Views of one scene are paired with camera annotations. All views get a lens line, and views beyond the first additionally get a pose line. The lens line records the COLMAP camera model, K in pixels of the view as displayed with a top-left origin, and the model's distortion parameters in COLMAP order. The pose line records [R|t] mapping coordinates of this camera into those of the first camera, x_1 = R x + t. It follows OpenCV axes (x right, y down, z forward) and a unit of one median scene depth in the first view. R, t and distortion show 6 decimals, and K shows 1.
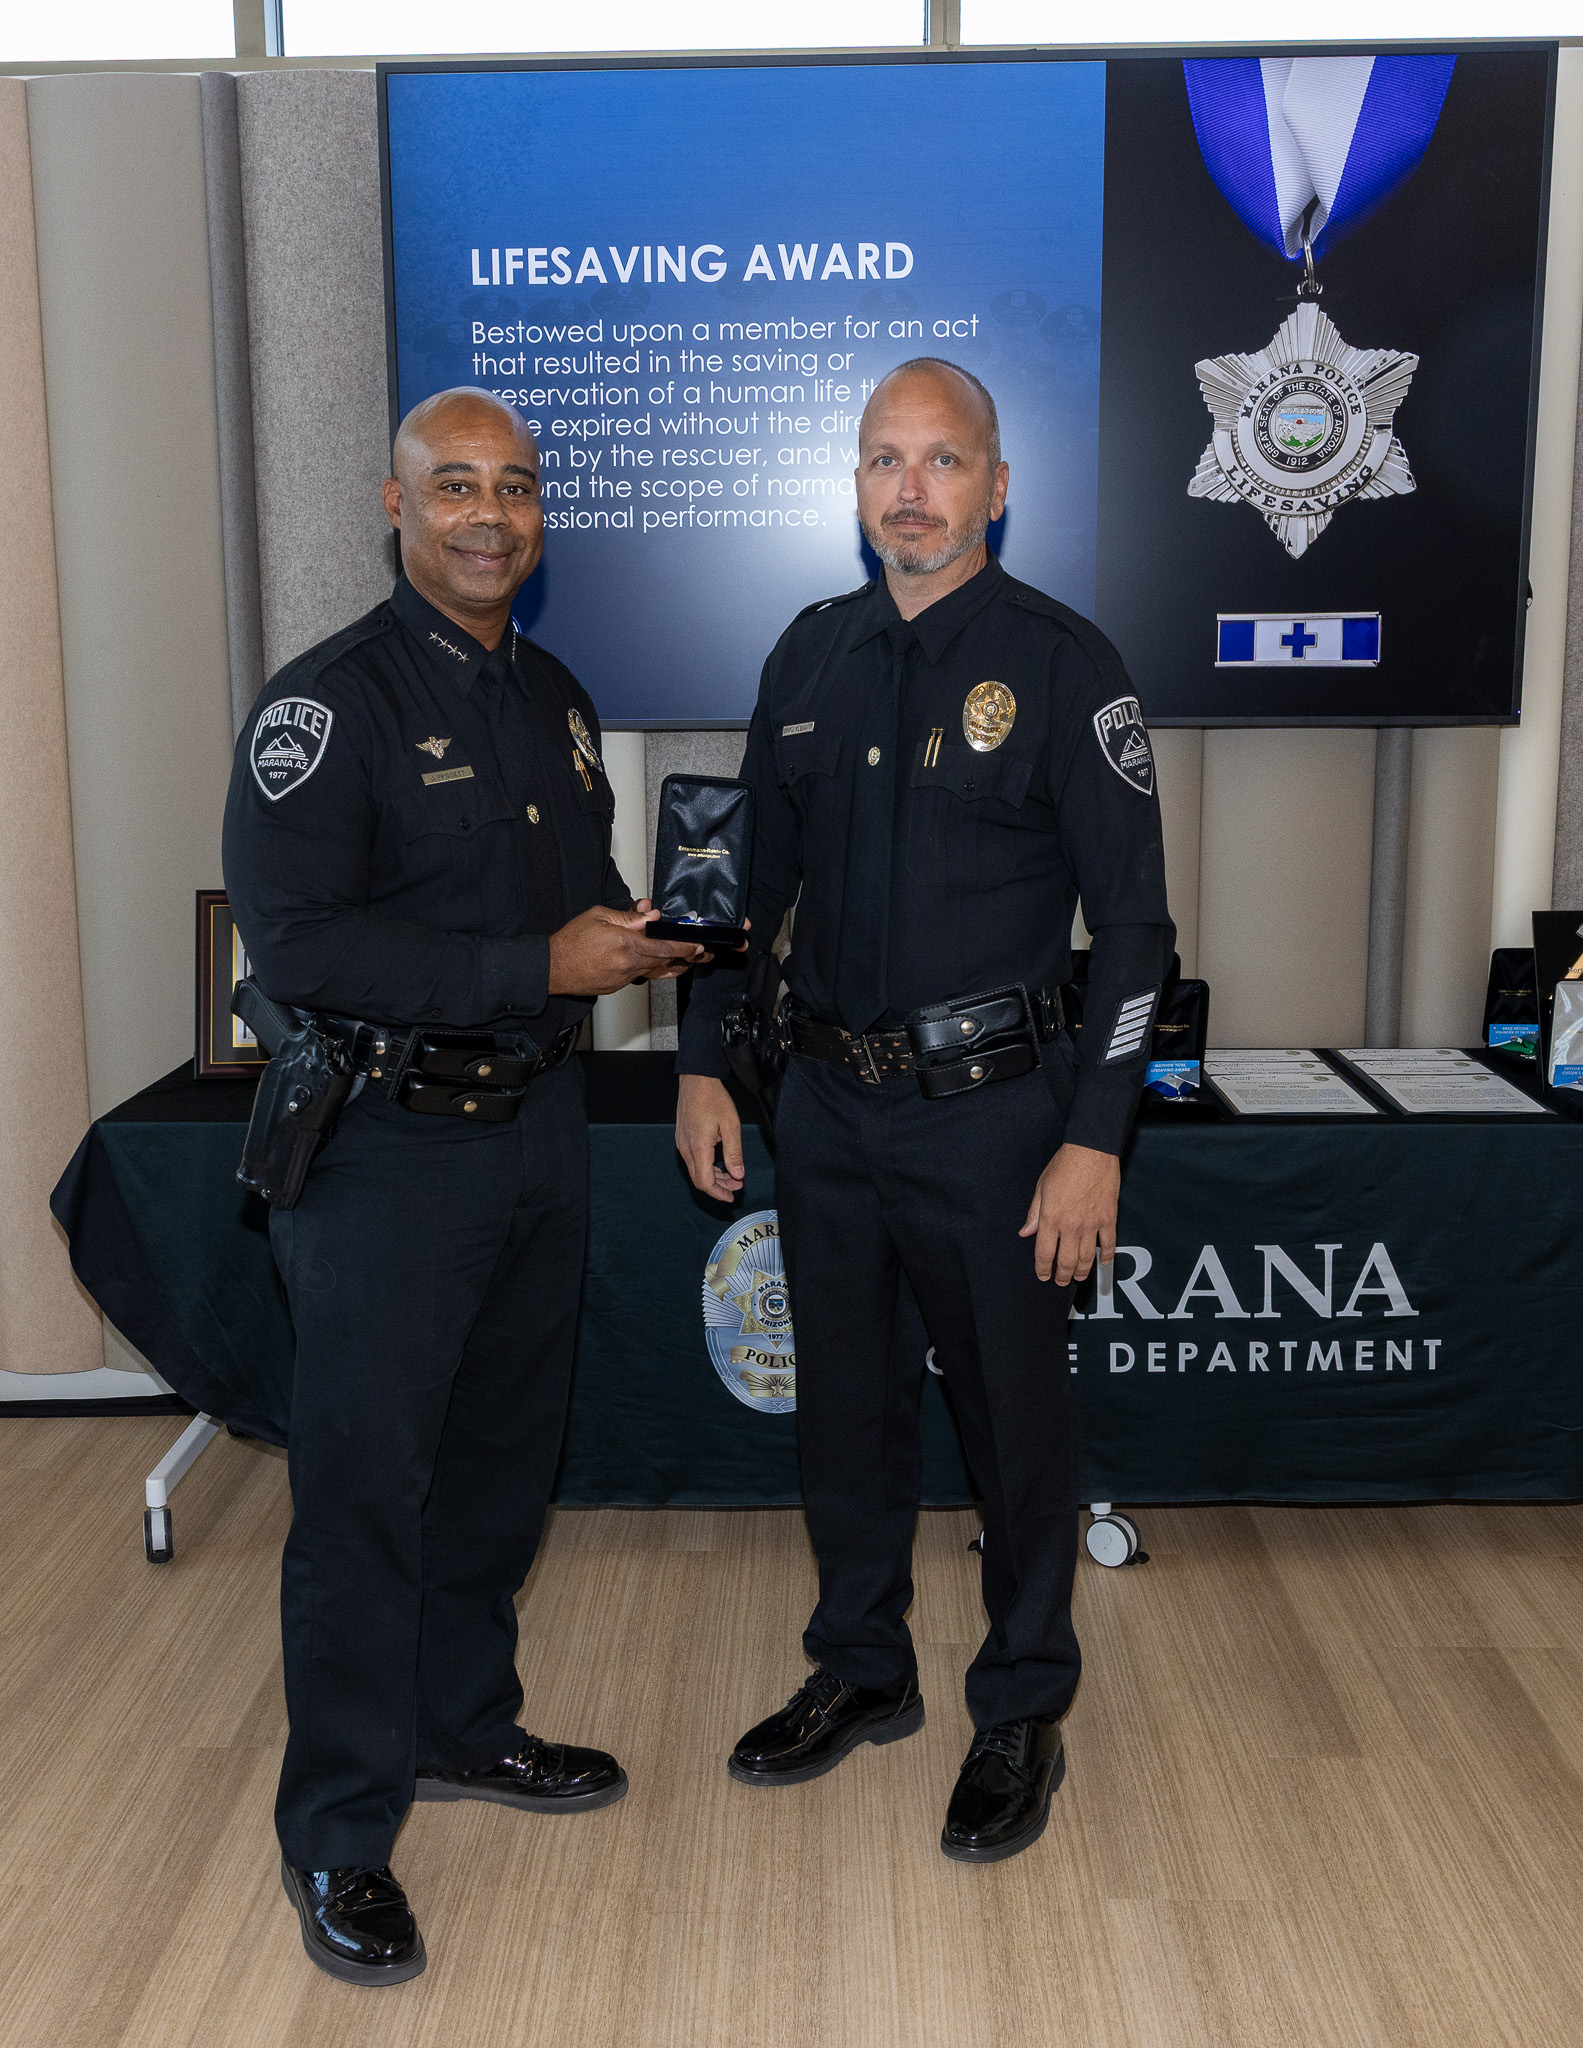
lens RADIAL K [[2331.8, 0, 778.7], [0, 2331.8, 1010.8], [0, 0, 1]] dist [0.005792, 0.000000]
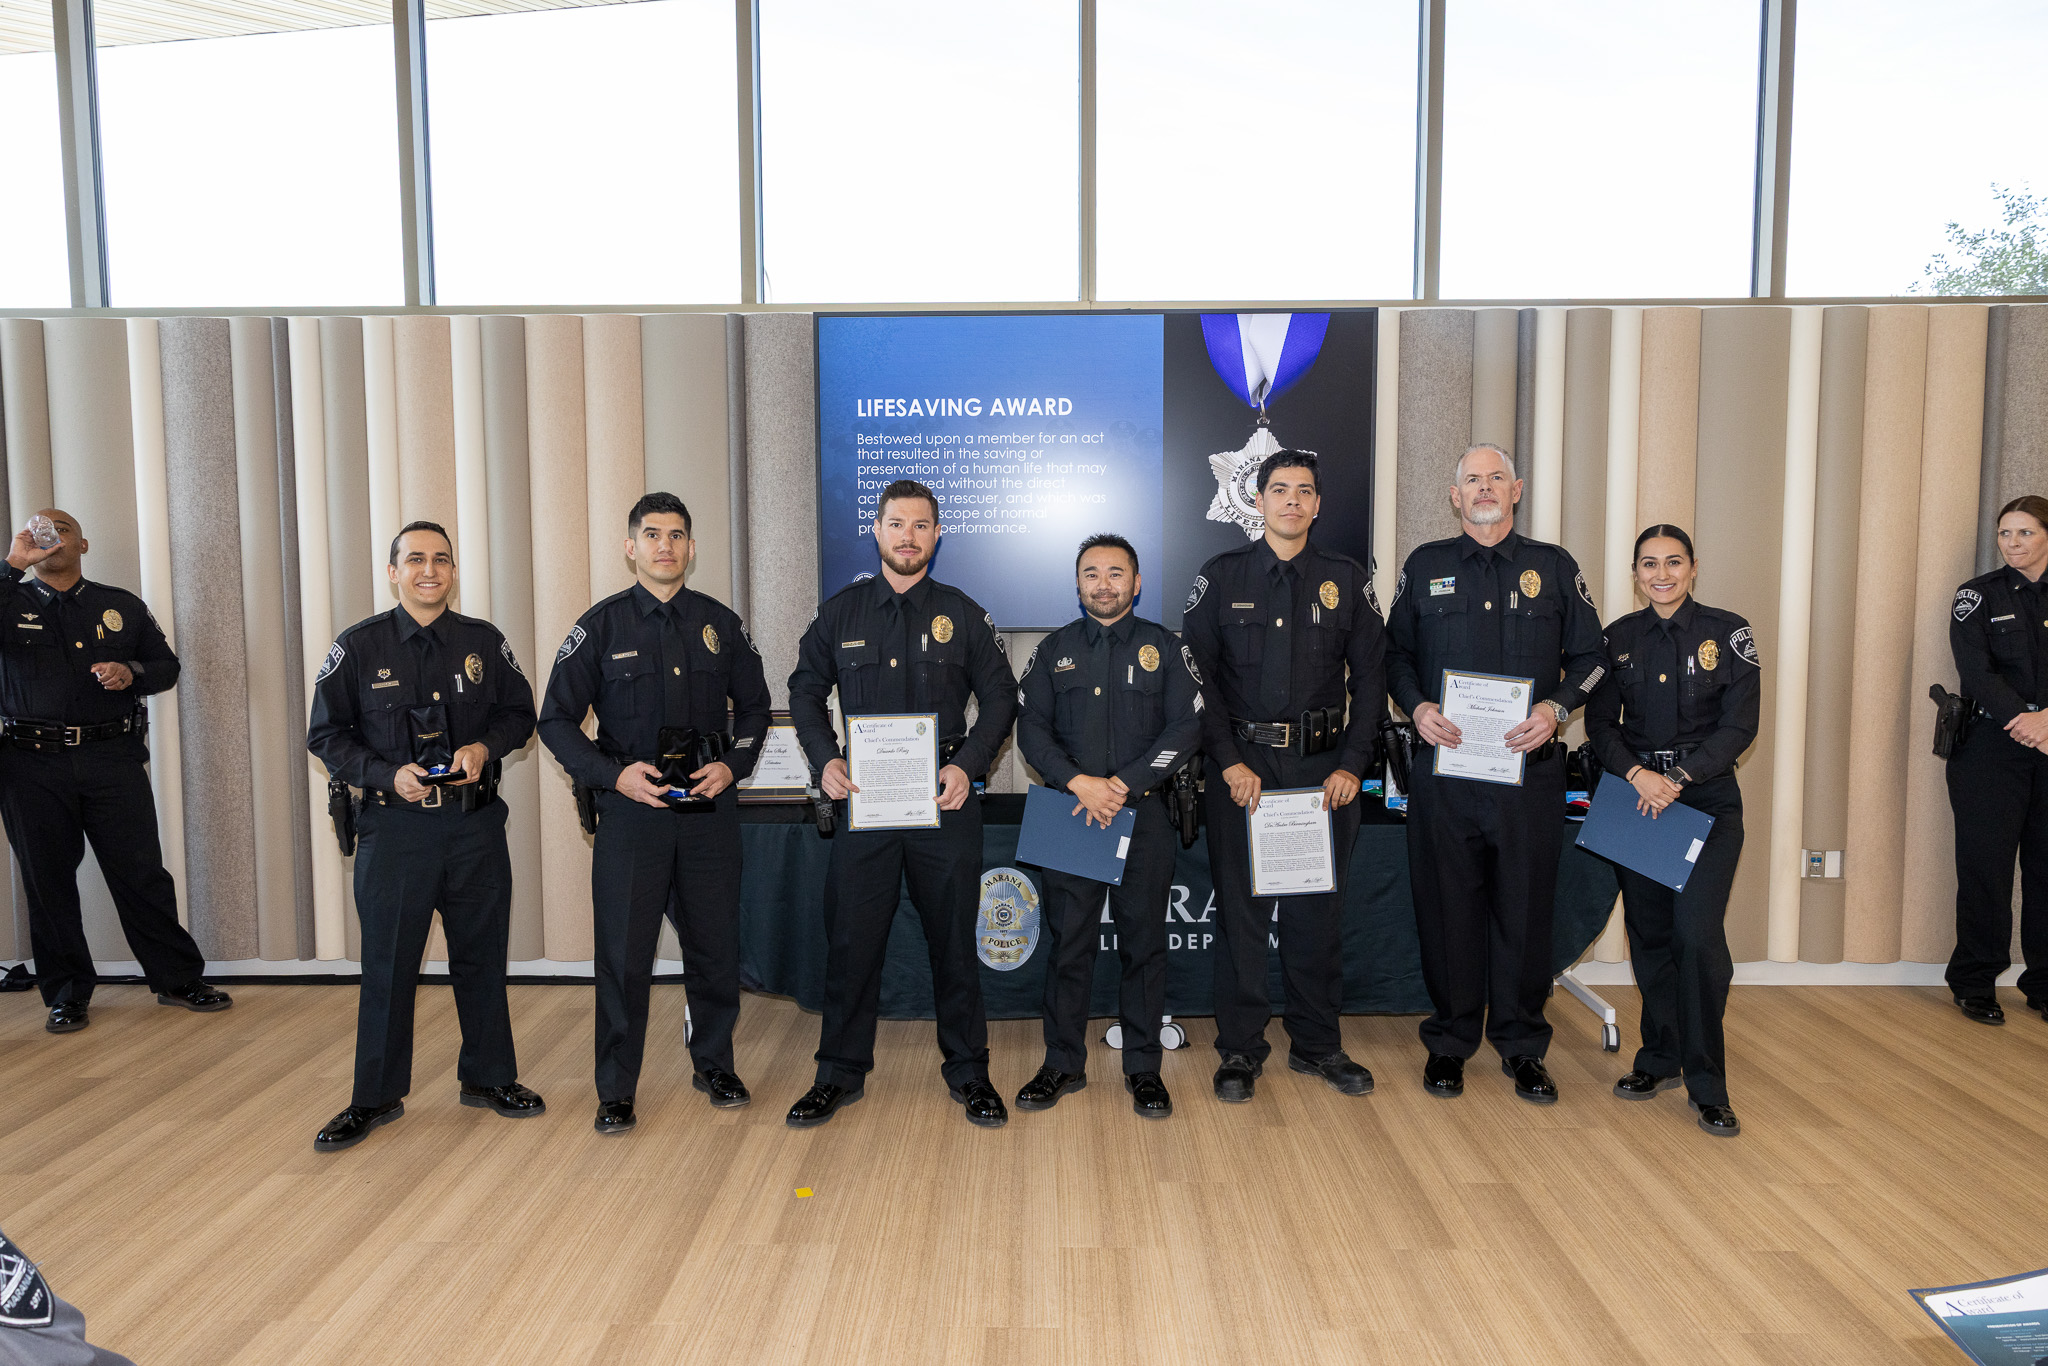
lens RADIAL K [[1410.3, 0, 1030.2], [0, 1410.3, 664.7], [0, 0, 1]] dist [0.015784, -0.004604]
pose [[0.999848, 0.004591, 0.016791, 0.000621], [-0.002890, 0.994984, -0.099991, 0.031508], [-0.017166, 0.099928, 0.994847, -0.224410]]
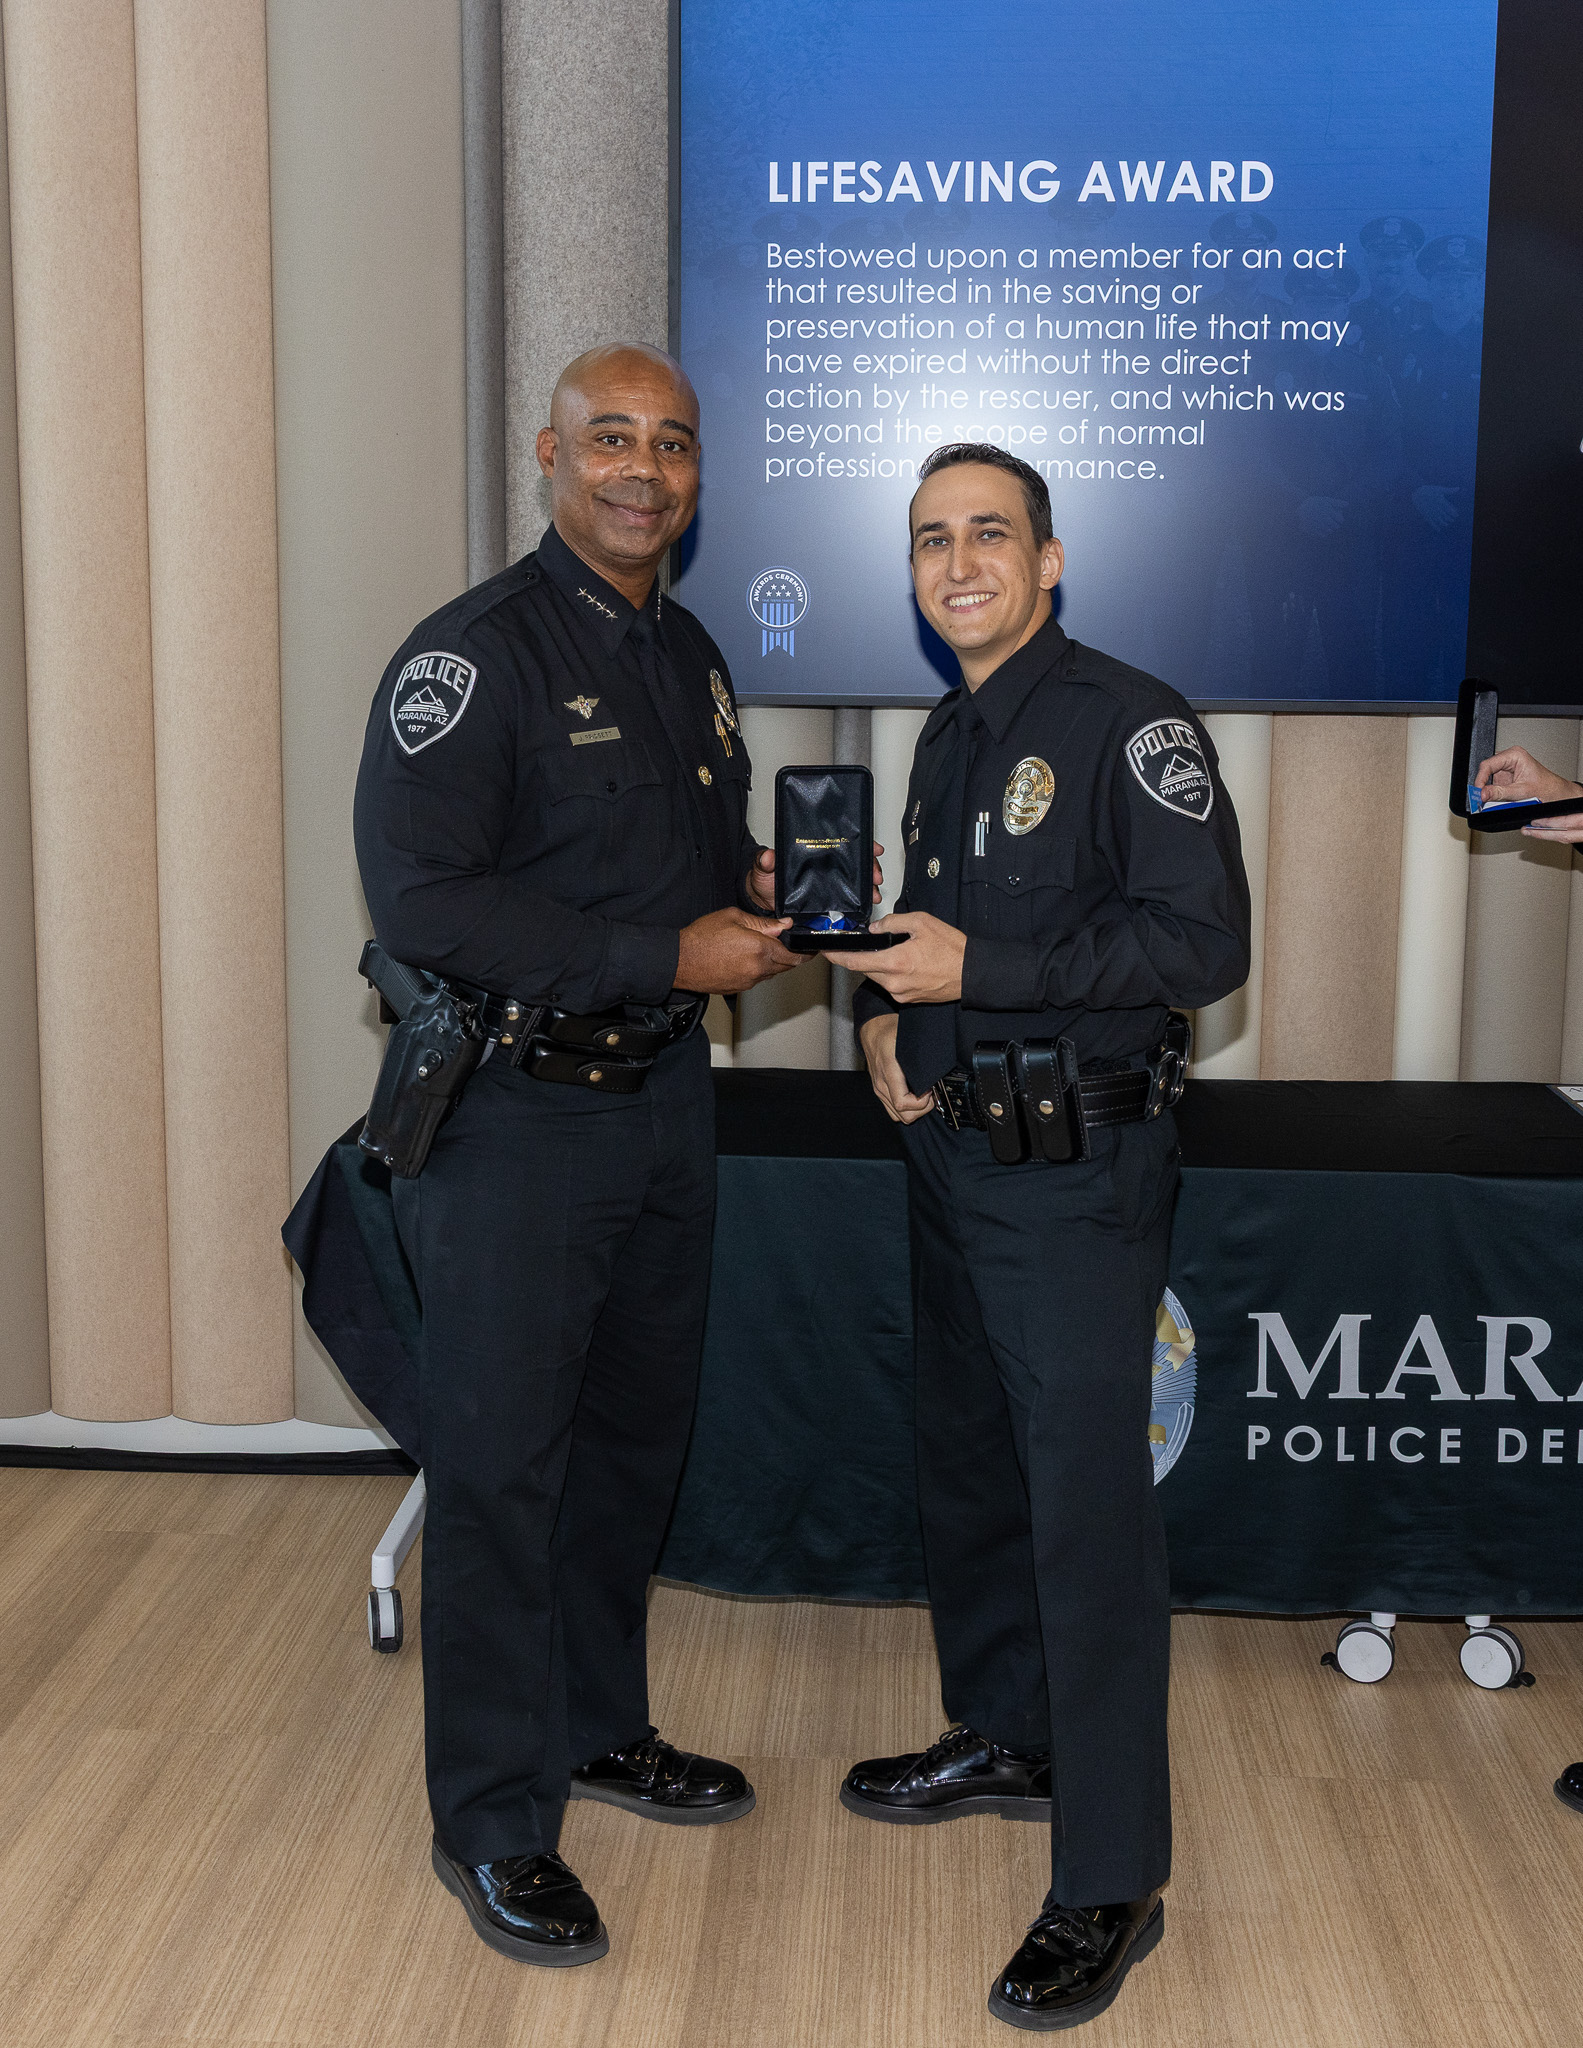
lens RADIAL K [[2571.1, 0, 802.3], [0, 2571.1, 935.7], [0, 0, 1]] dist [-0.014753, 0.000000]
pose [[0.999442, 0.020991, -0.025970, -0.090196], [-0.021736, 0.999350, -0.028767, -0.006346], [0.025349, 0.029316, 0.999249, 0.039220]]
